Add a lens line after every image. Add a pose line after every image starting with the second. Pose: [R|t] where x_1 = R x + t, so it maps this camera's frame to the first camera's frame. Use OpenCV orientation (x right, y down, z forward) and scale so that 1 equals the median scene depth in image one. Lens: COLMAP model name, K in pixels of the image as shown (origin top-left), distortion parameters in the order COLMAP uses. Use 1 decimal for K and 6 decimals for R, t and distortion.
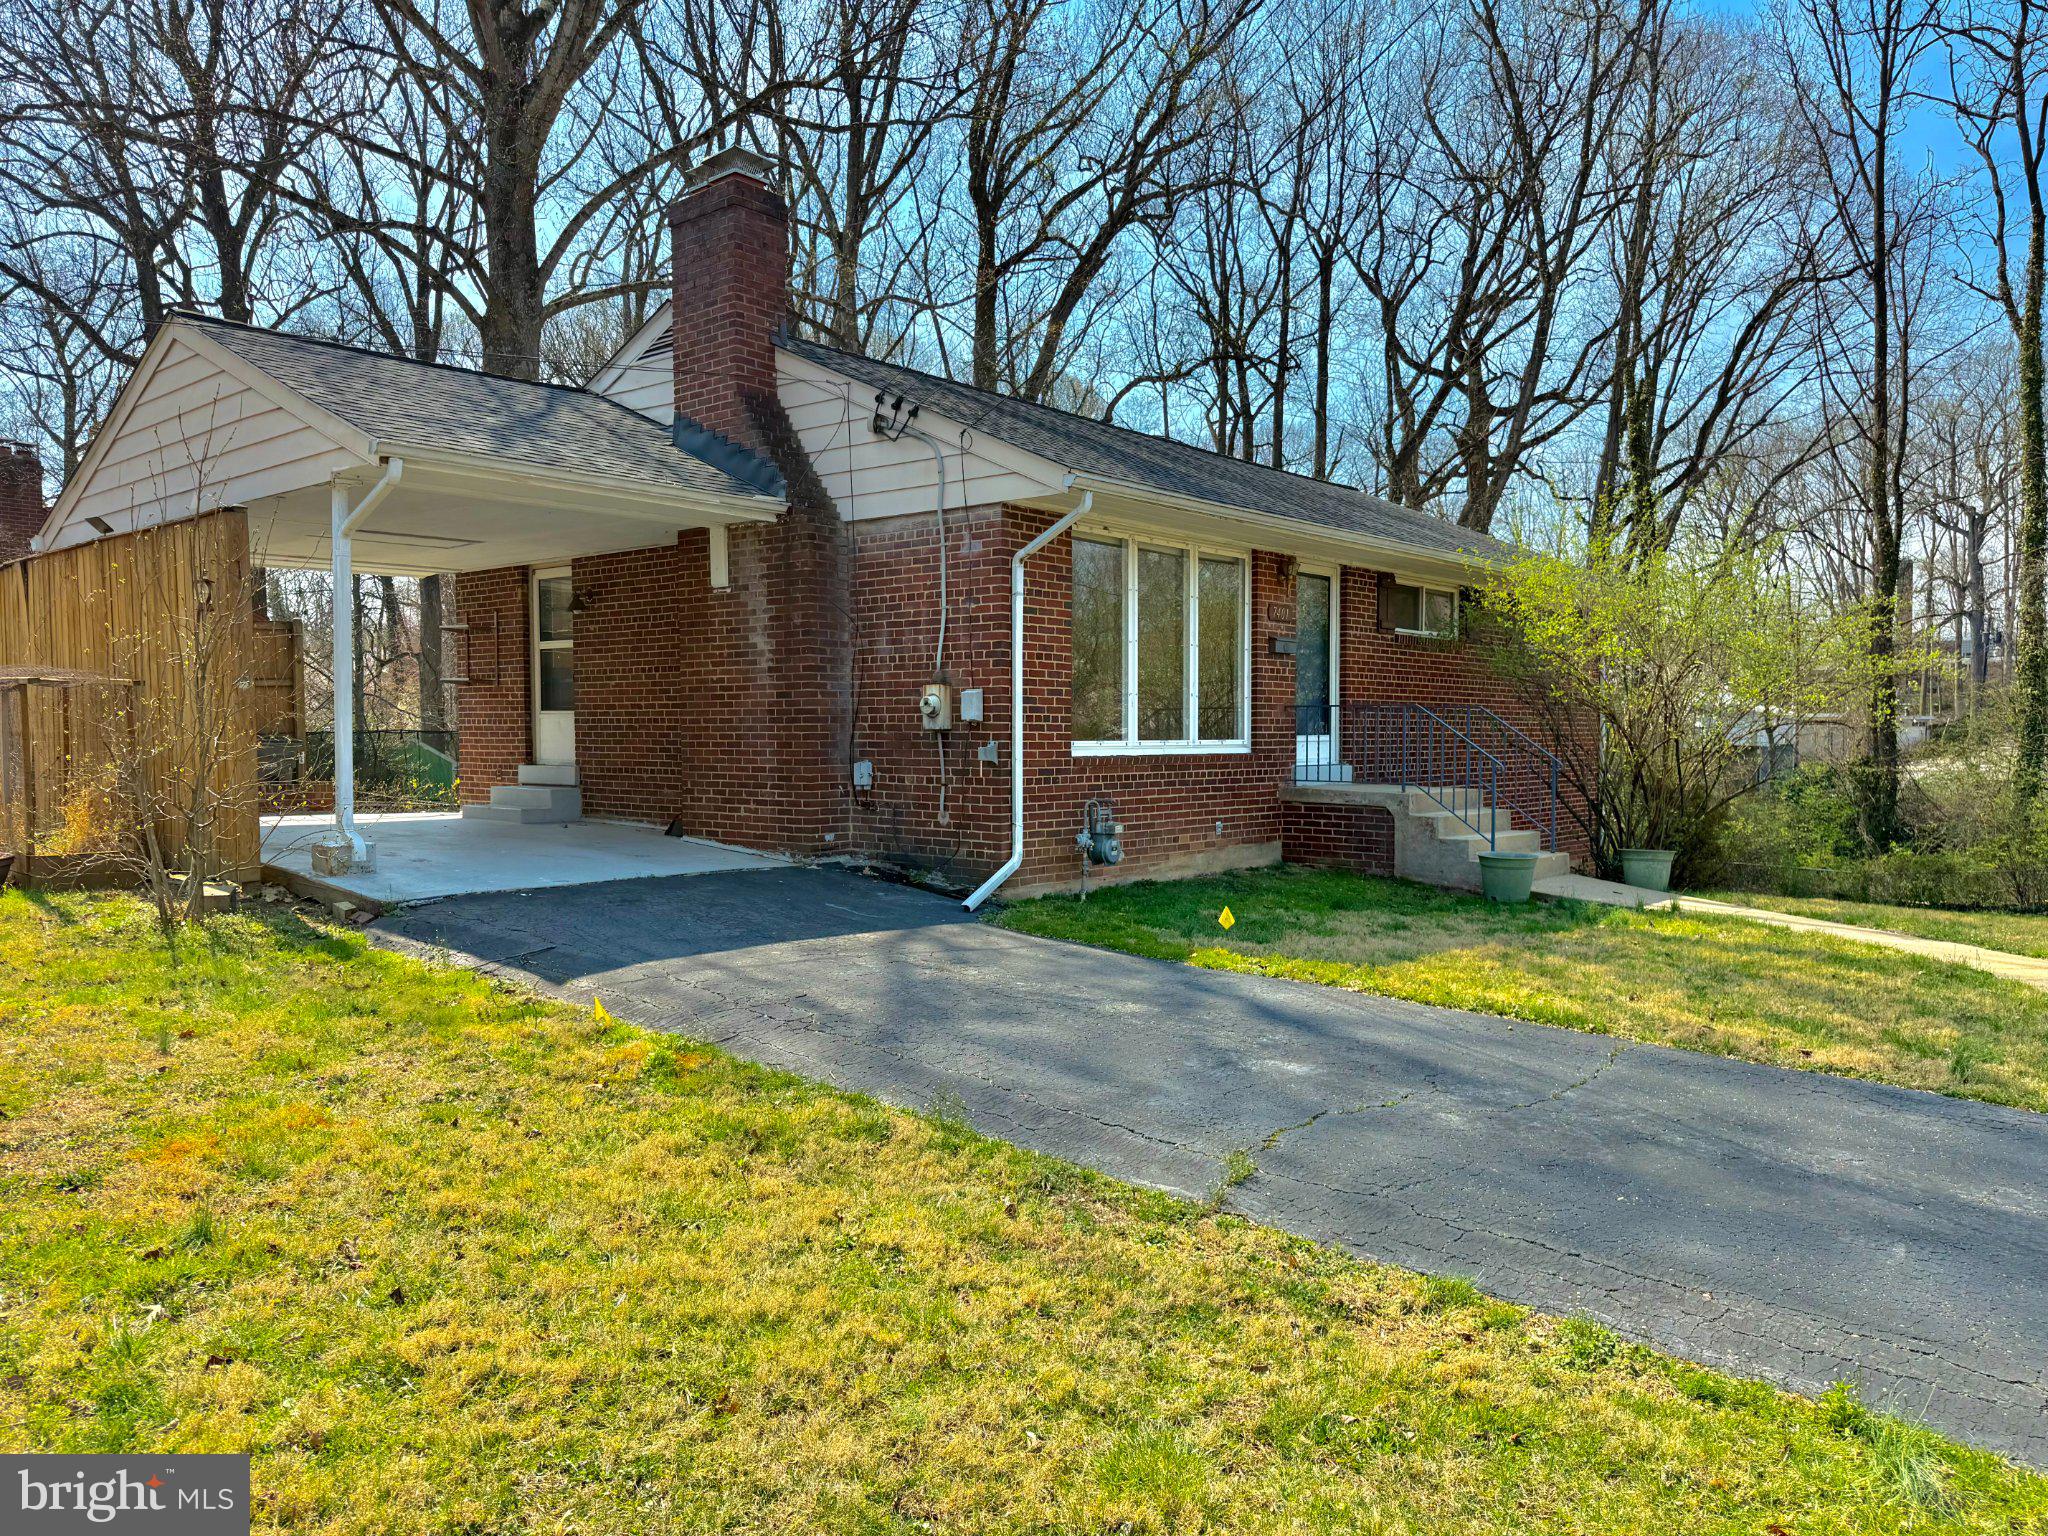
lens RADIAL K [[1422.4, 0, 1023.0], [0, 1422.4, 775.6], [0, 0, 1]] dist [0.024901, -0.012172]
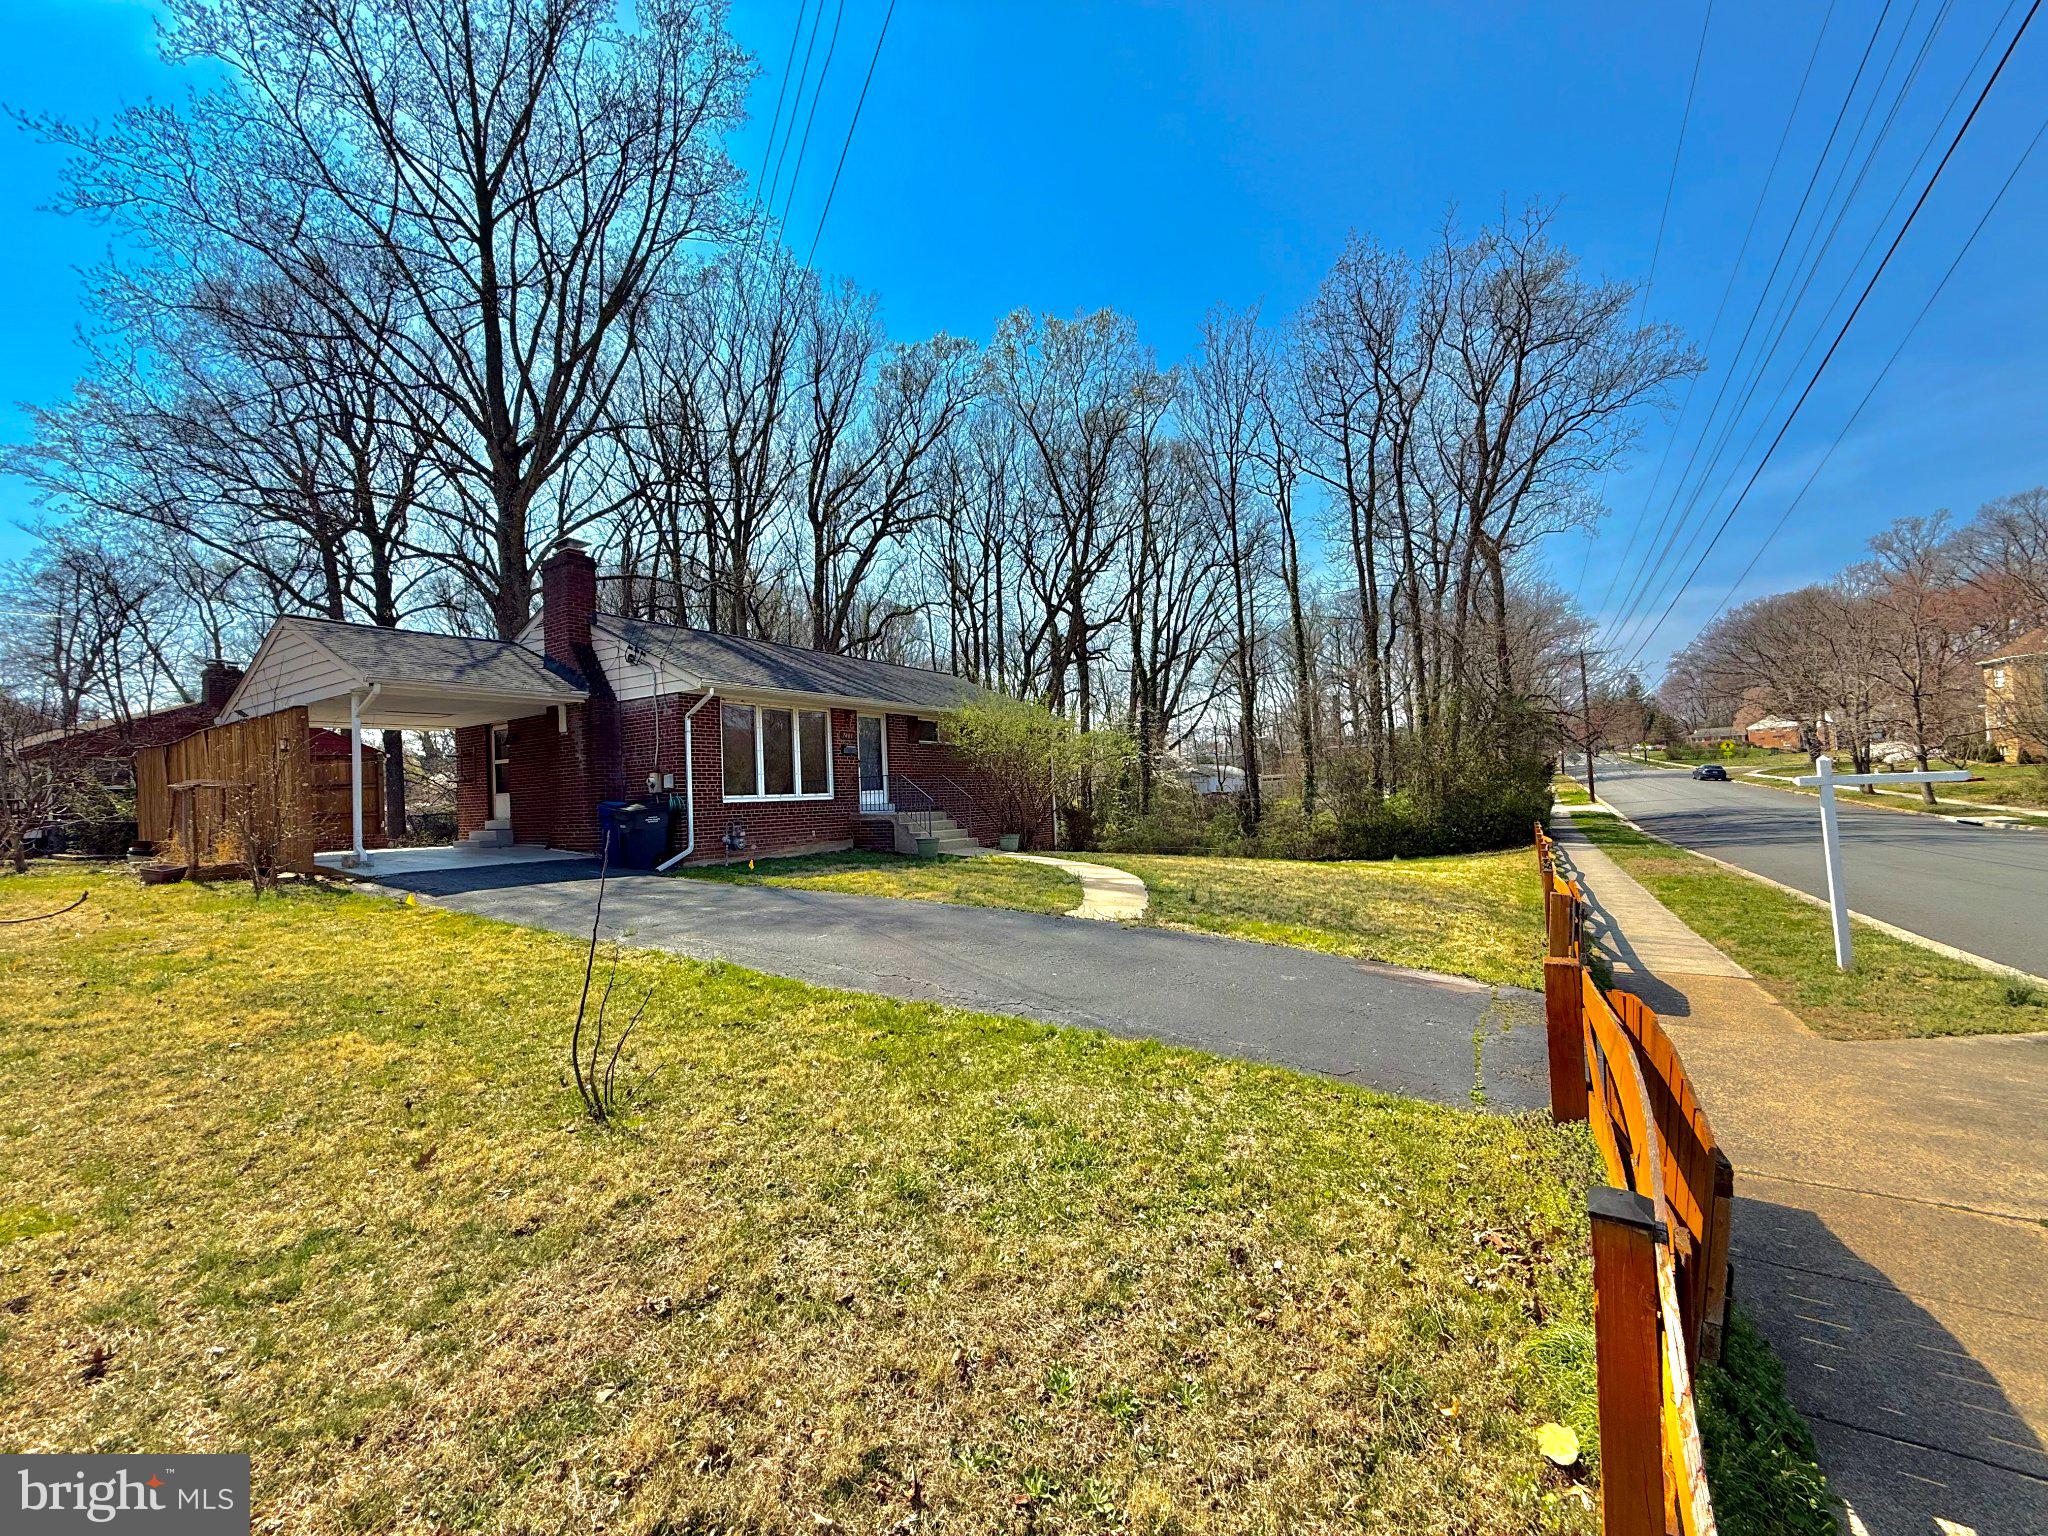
lens RADIAL K [[816.3, 0, 1028.9], [0, 816.3, 771.4], [0, 0, 1]] dist [-0.002035, -0.000252]
pose [[0.988291, -0.036378, 0.148181, 0.282281], [0.046272, 0.996884, -0.063882, 0.037153], [-0.145395, 0.069991, 0.986895, -0.308121]]
